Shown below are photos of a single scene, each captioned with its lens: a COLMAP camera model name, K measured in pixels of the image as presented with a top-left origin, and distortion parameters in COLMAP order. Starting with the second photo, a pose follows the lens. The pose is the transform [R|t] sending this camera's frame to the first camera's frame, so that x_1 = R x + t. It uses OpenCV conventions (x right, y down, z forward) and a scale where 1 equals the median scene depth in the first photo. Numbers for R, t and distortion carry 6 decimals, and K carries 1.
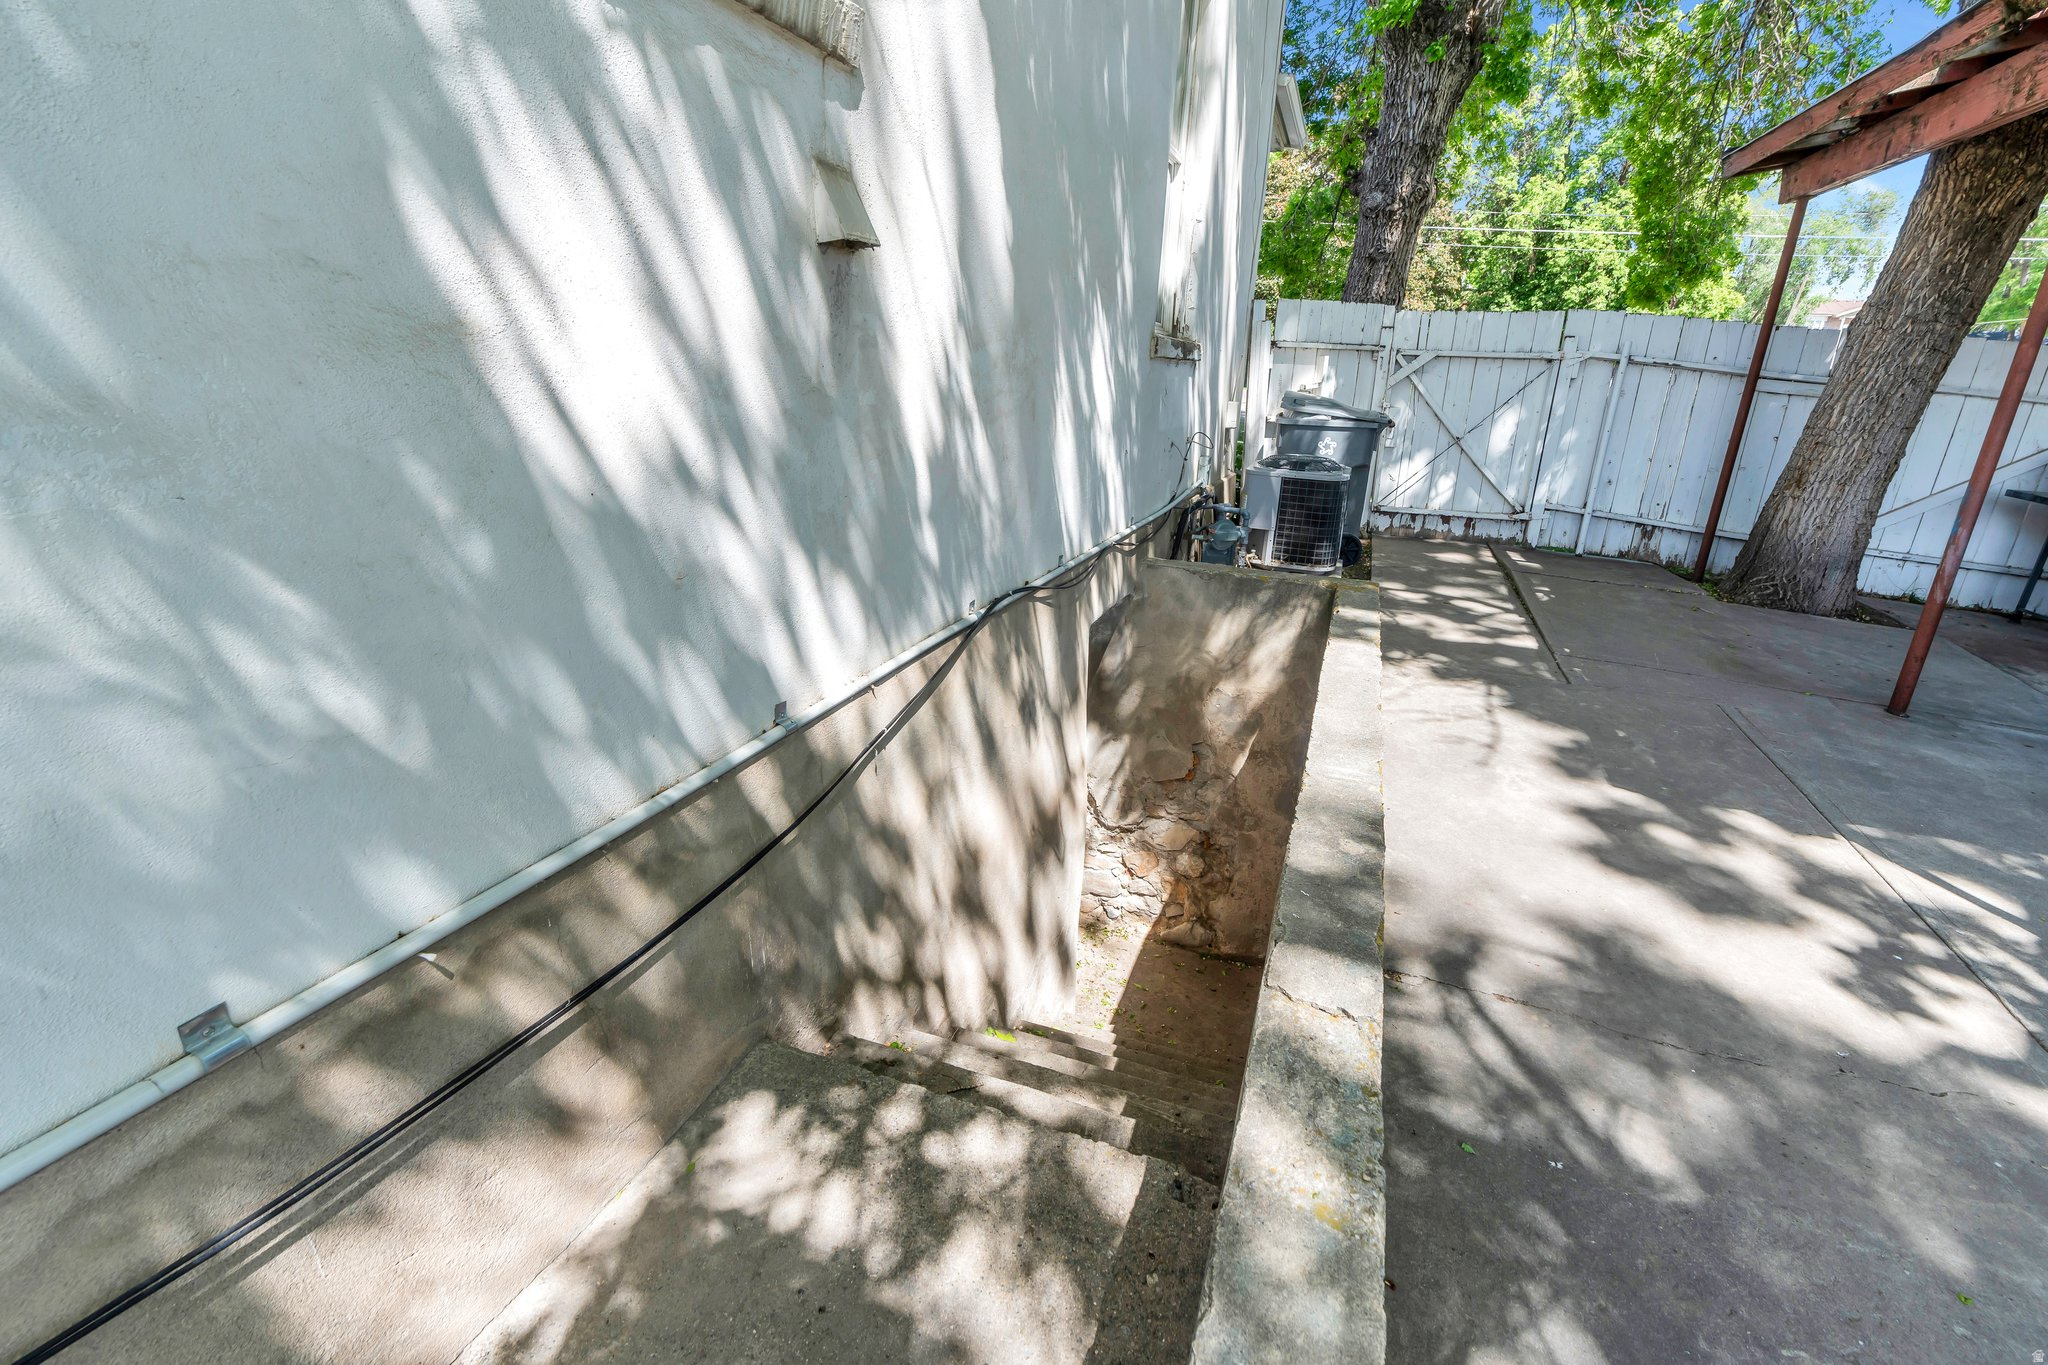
lens RADIAL K [[923.2, 0, 1024.0], [0, 923.2, 682.5], [0, 0, 1]] dist [-0.021730, 0.009655]
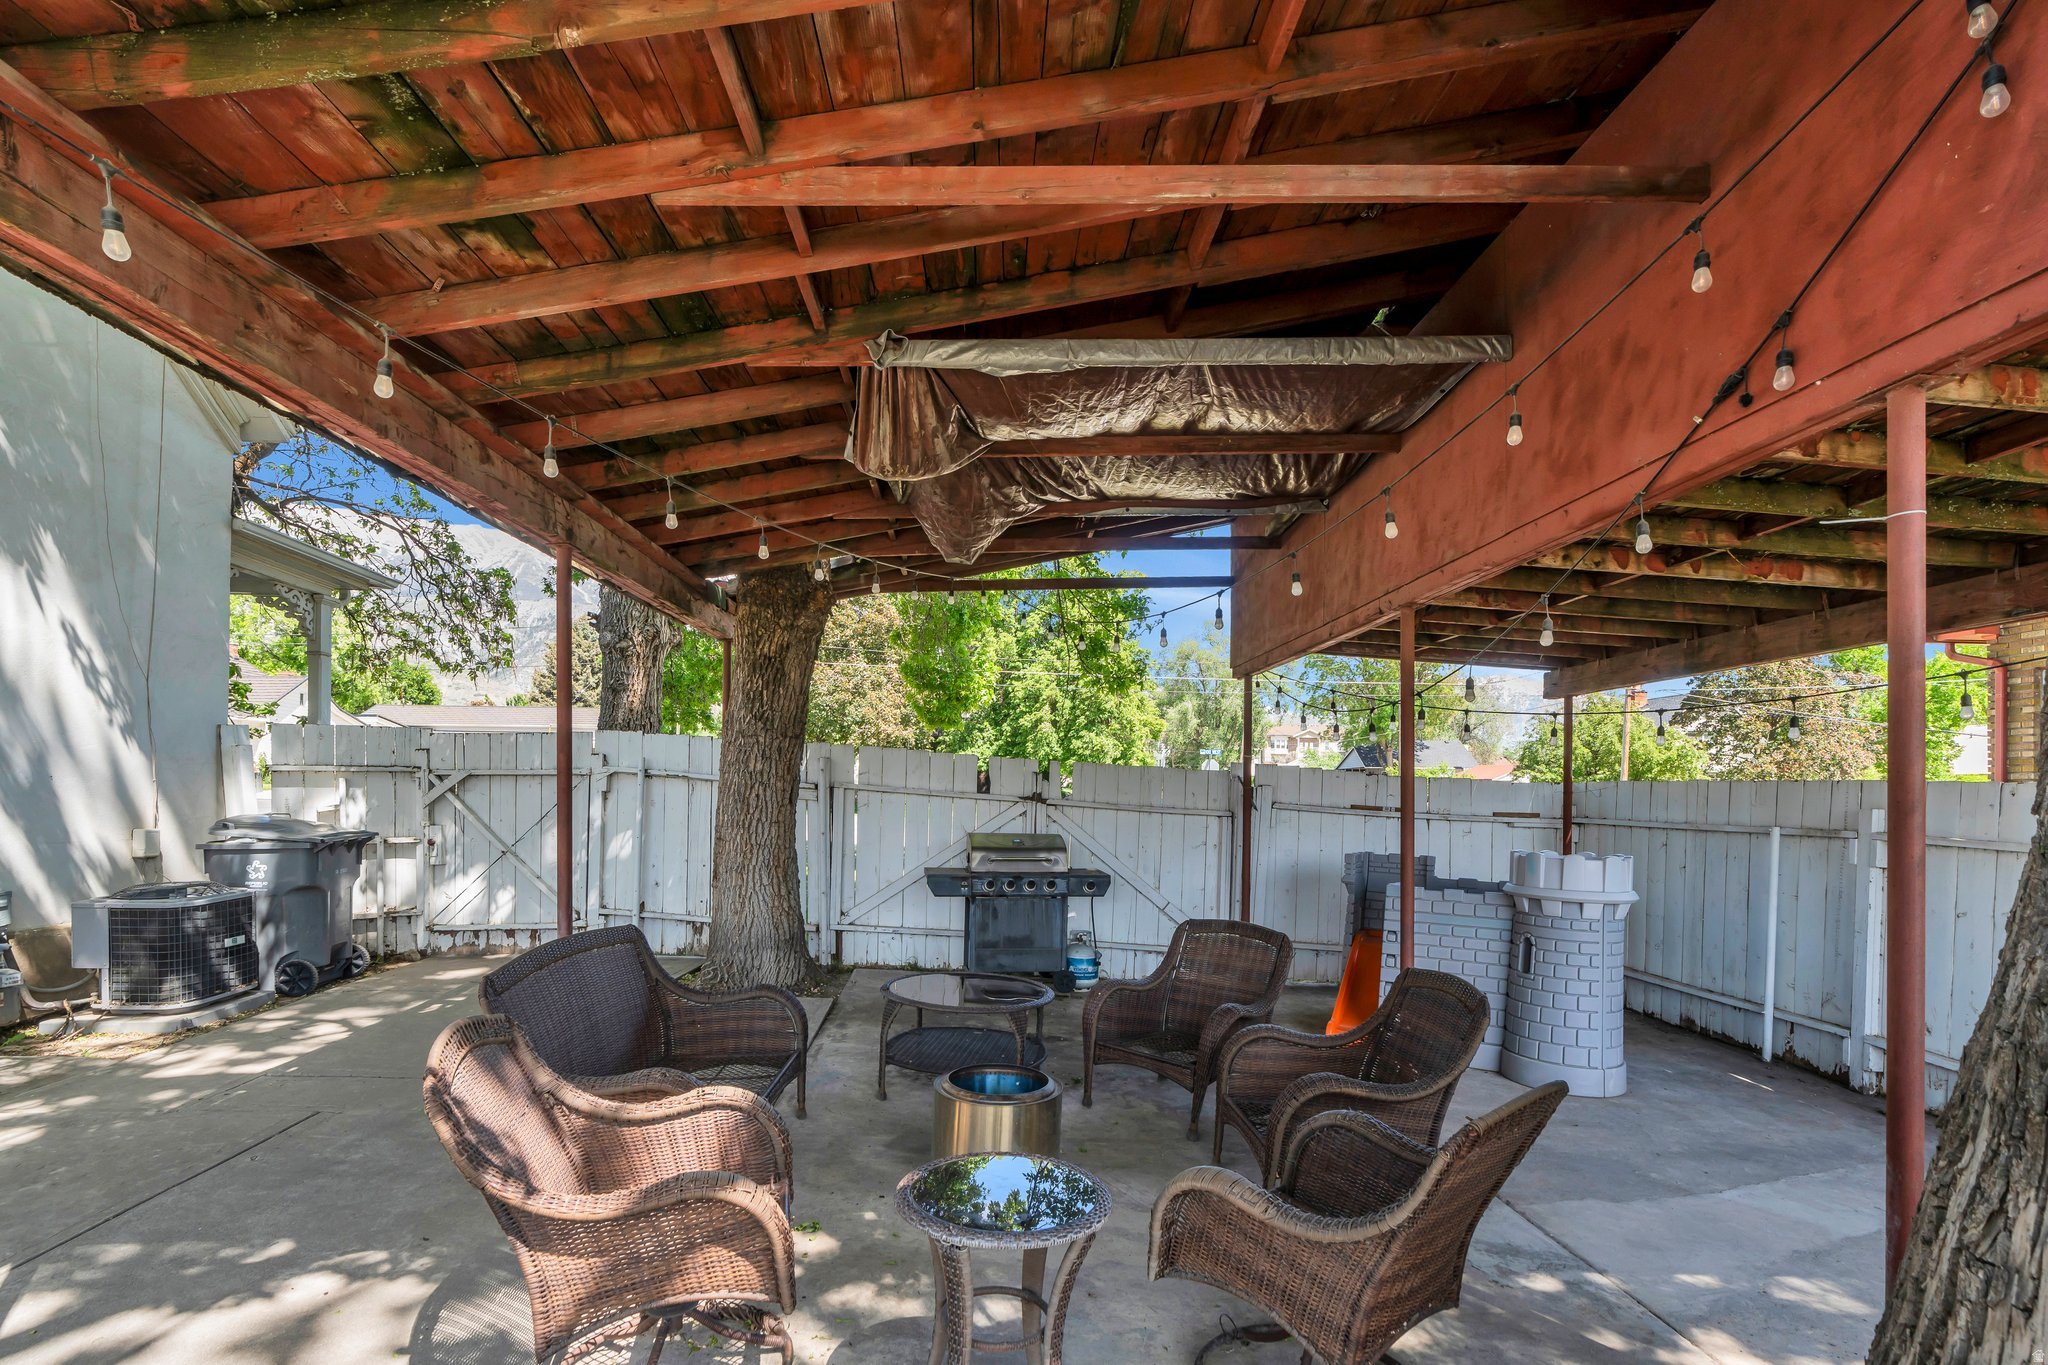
lens RADIAL K [[956.0, 0, 1046.2], [0, 956.0, 796.5], [0, 0, 1]] dist [0.000700, 0.000426]
pose [[0.915633, -0.031981, 0.400740, 0.722001], [0.157700, 0.945506, -0.284866, 0.078896], [-0.369792, 0.324030, 0.870780, -0.169713]]
